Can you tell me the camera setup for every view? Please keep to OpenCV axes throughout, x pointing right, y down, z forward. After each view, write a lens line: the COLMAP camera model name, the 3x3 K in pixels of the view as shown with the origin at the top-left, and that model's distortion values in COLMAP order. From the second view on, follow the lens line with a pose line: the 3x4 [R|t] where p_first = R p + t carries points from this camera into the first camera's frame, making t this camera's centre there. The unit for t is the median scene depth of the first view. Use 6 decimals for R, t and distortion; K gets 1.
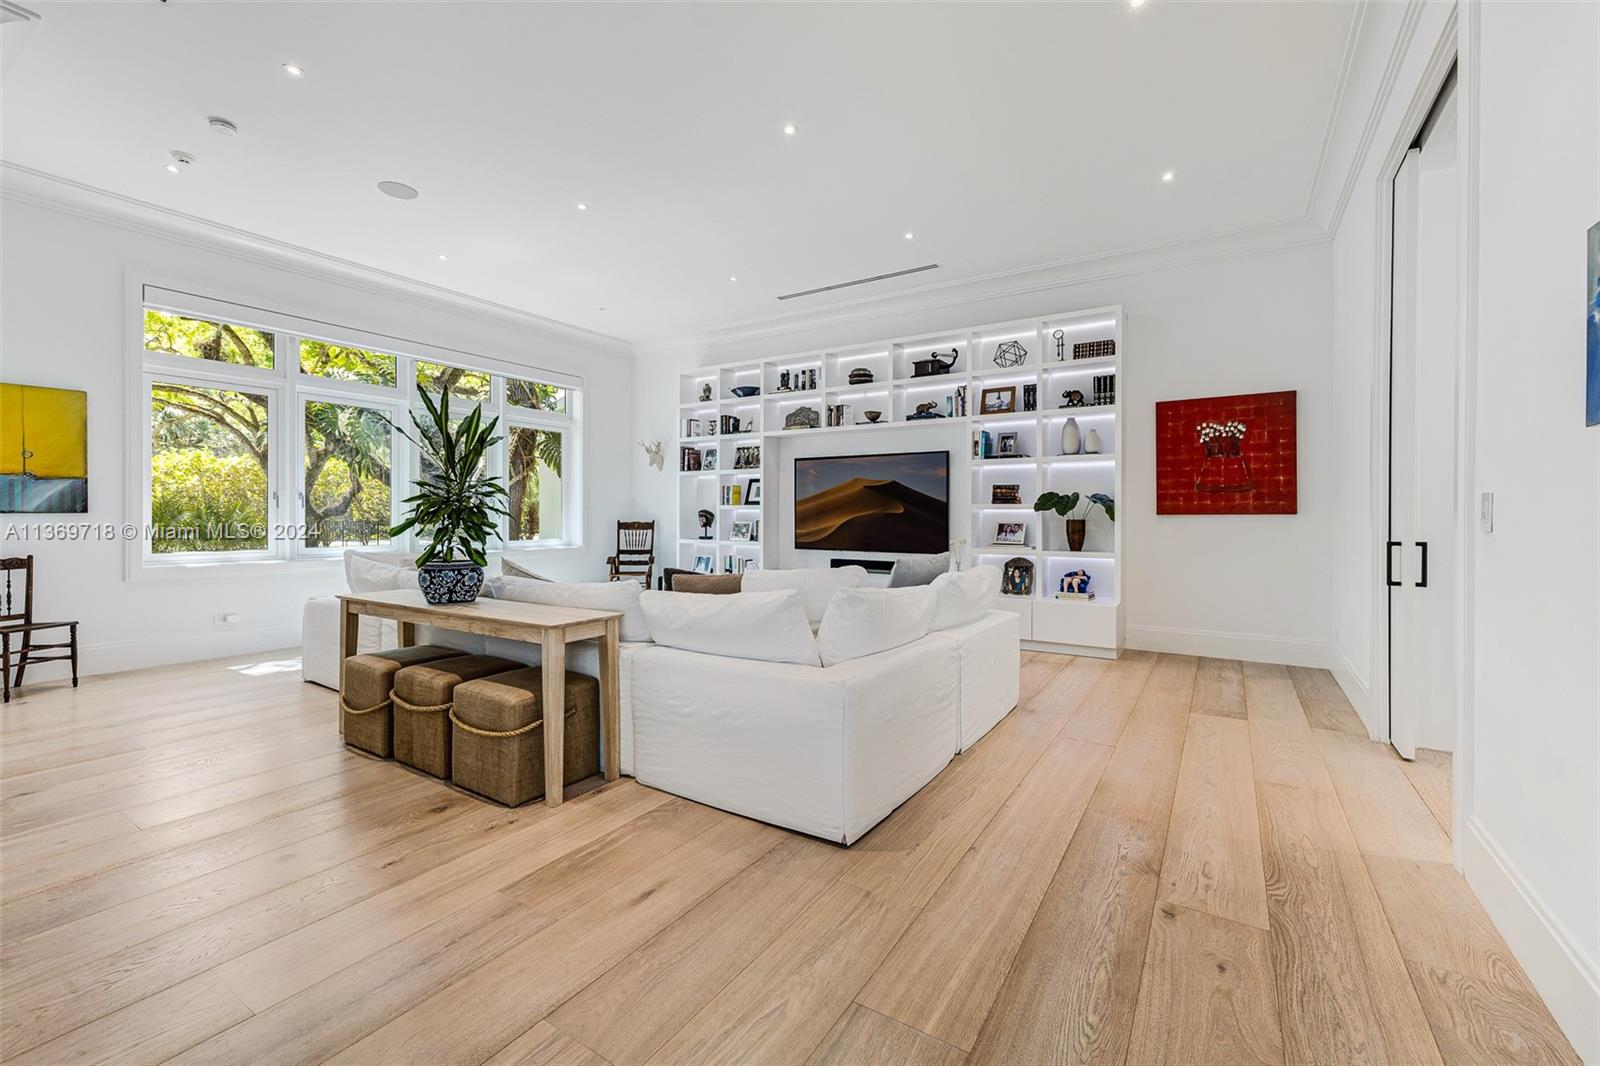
lens RADIAL K [[679.3, 0, 790.3], [0, 679.3, 520.1], [0, 0, 1]] dist [-0.000365, 0.000000]
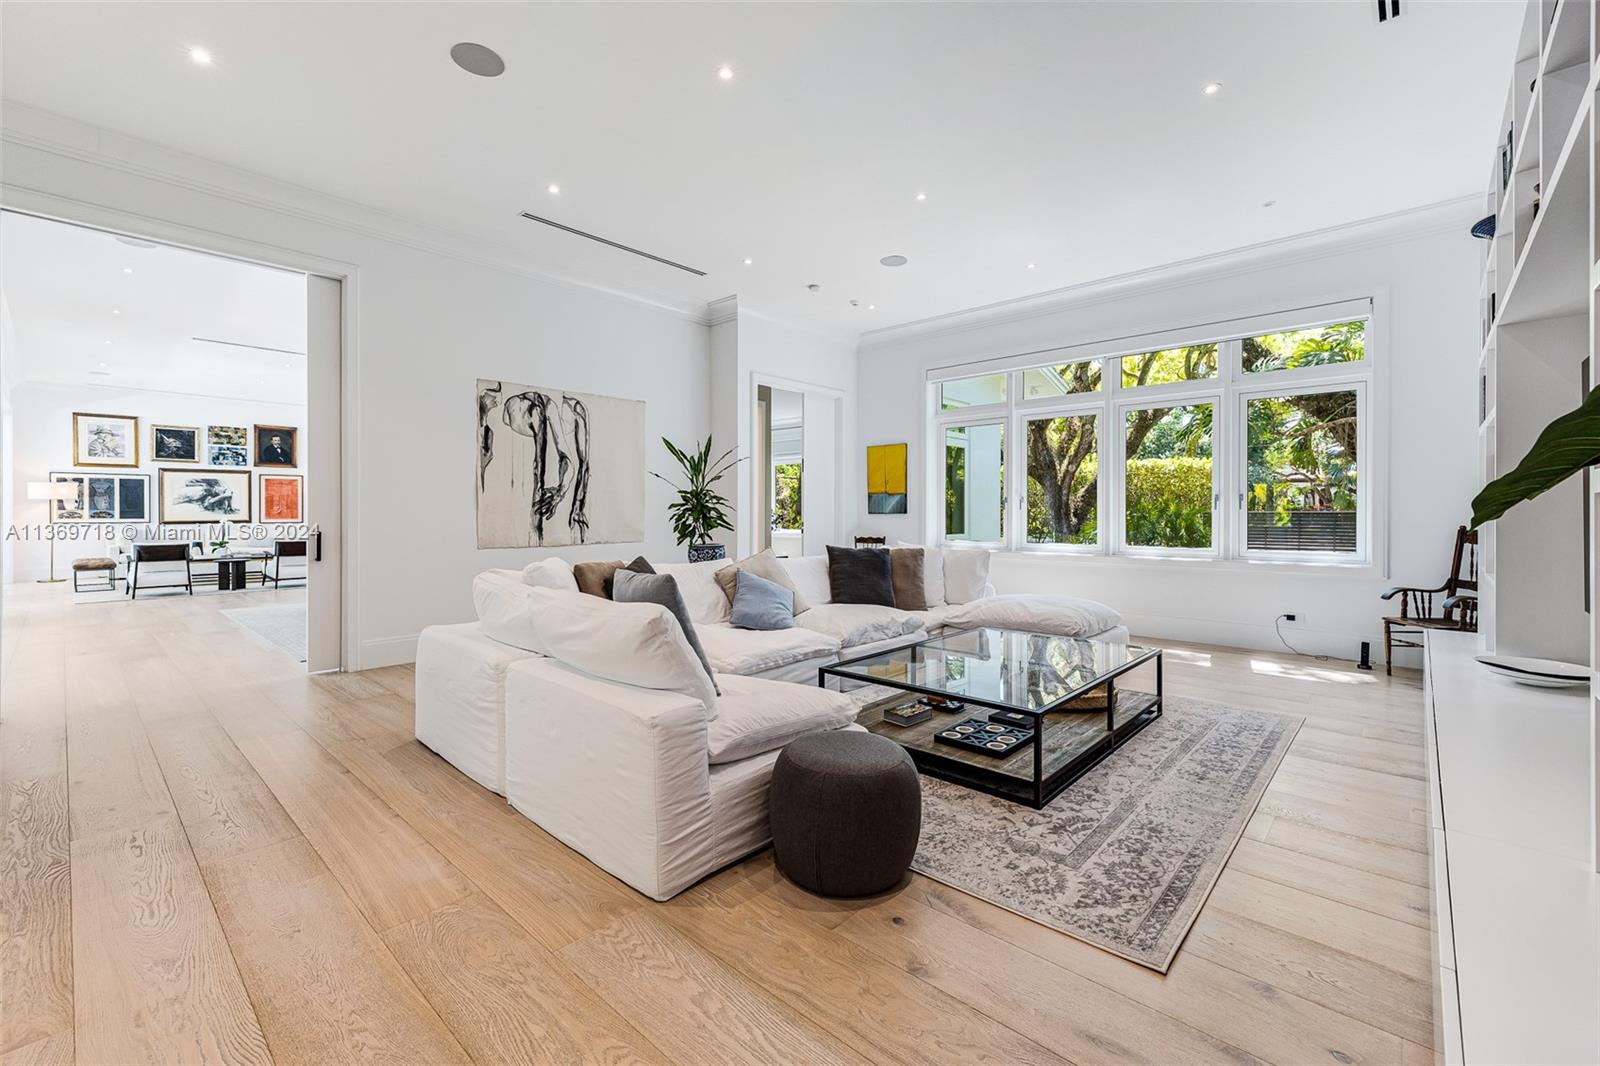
lens RADIAL K [[679.3, 0, 811.5], [0, 679.3, 510.3], [0, 0, 1]] dist [-0.000365, 0.000000]
pose [[-0.161802, -0.005903, -0.986806, 0.914416], [-0.014519, 0.999888, -0.003600, -0.012340], [0.986717, 0.013745, -0.161869, 1.353710]]
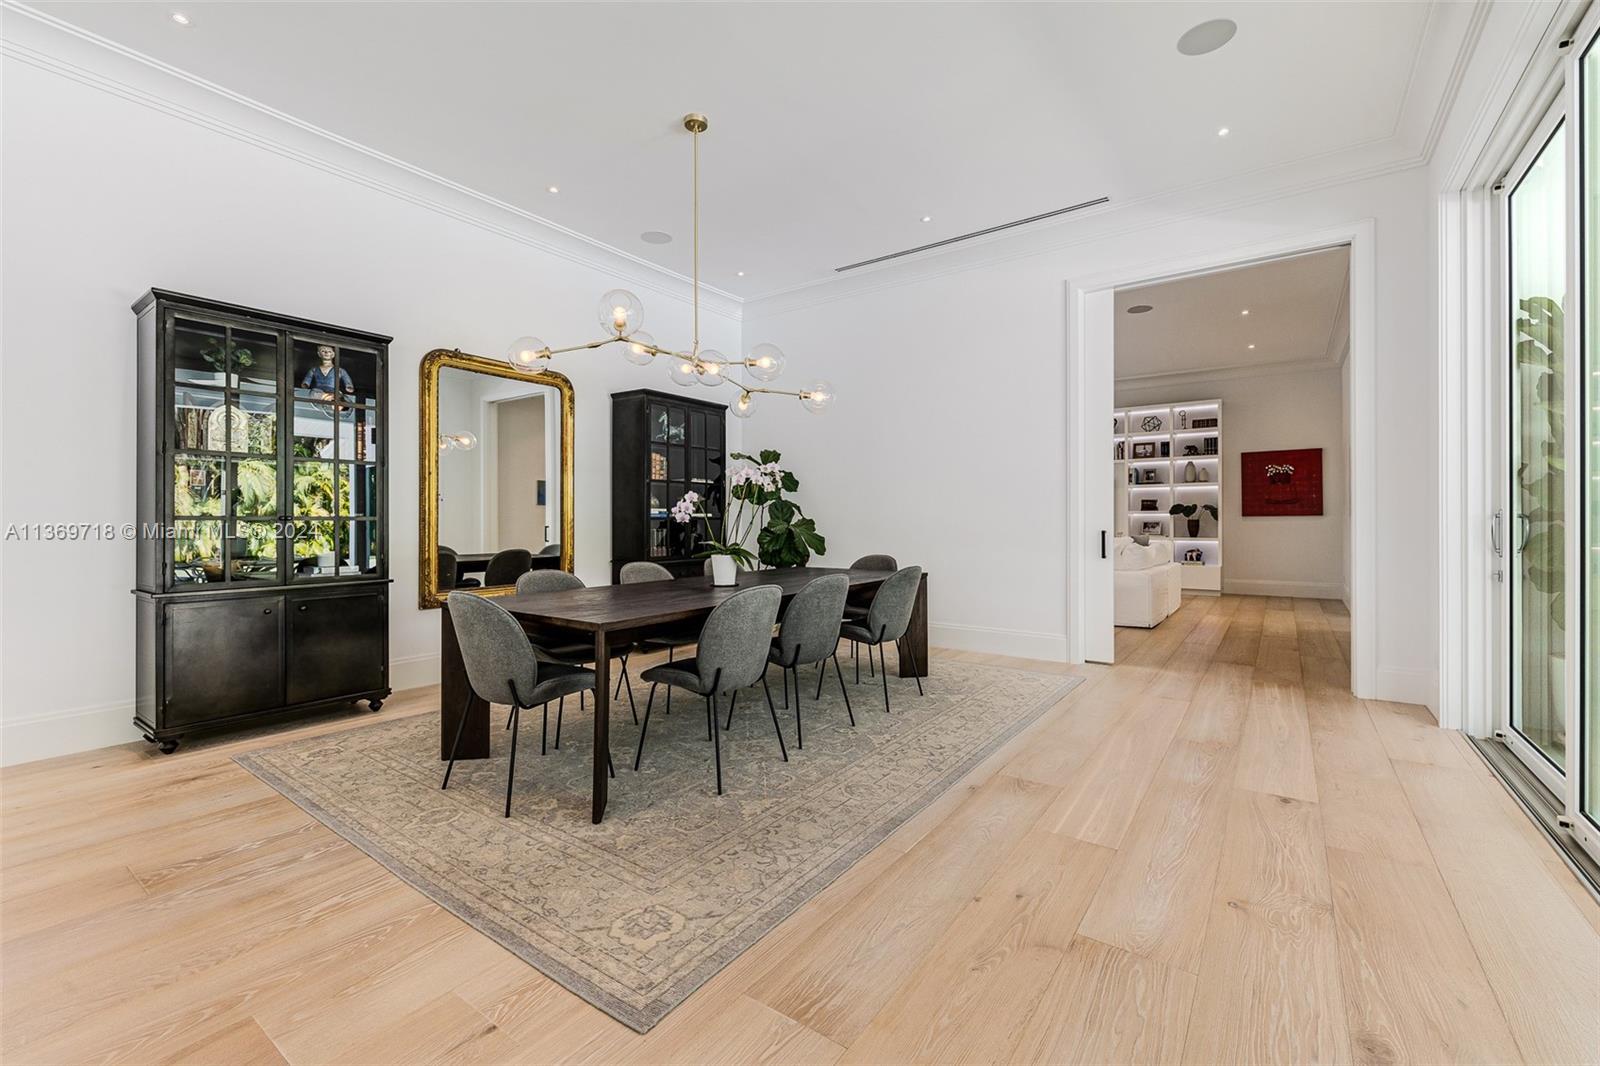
lens RADIAL K [[679.3, 0, 797.3], [0, 679.3, 528.0], [0, 0, 1]] dist [-0.000365, 0.000000]
pose [[0.998749, 0.002873, -0.049917, -0.509032], [-0.003433, 0.999932, -0.011141, 0.043776], [0.049882, 0.011298, 0.998691, -0.792389]]
